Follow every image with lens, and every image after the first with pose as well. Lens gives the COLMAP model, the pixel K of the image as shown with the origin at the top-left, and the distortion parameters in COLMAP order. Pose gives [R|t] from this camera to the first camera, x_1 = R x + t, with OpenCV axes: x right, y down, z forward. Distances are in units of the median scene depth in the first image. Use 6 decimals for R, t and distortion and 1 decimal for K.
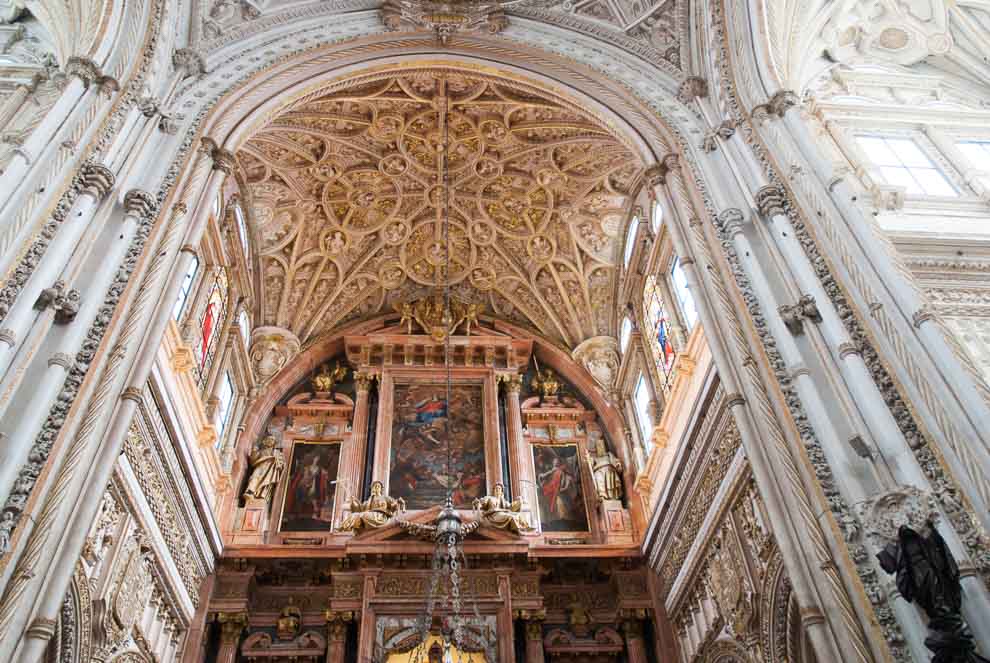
lens RADIAL K [[752.5, 0, 498.6], [0, 752.5, 333.0], [0, 0, 1]] dist [0.038265, -0.023938]
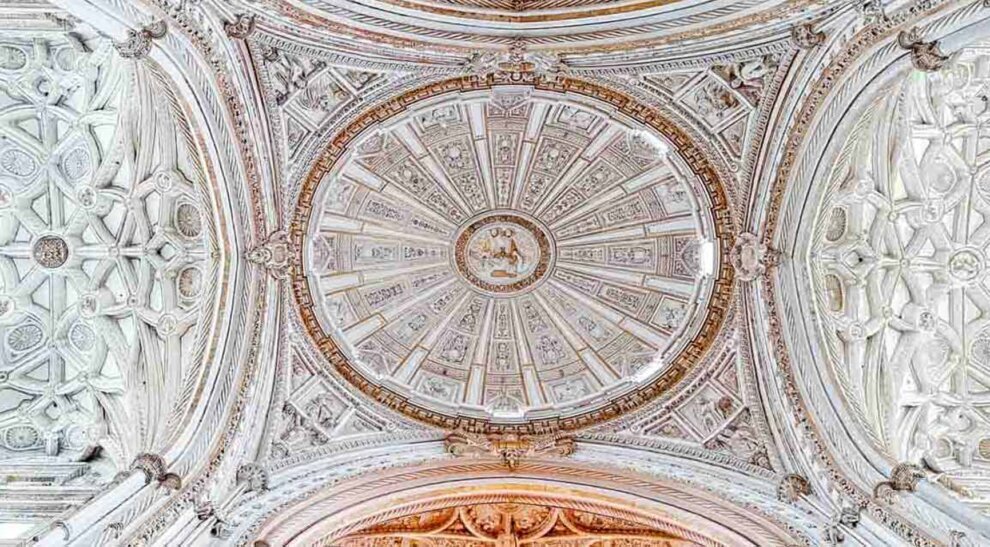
lens RADIAL K [[805.7, 0, 498.7], [0, 805.7, 275.8], [0, 0, 1]] dist [0.040564, 0.001387]
pose [[0.997436, -0.059790, -0.039321, -0.067635], [0.021579, 0.775193, -0.631356, 0.141869], [0.068230, 0.628889, 0.774496, 0.113731]]
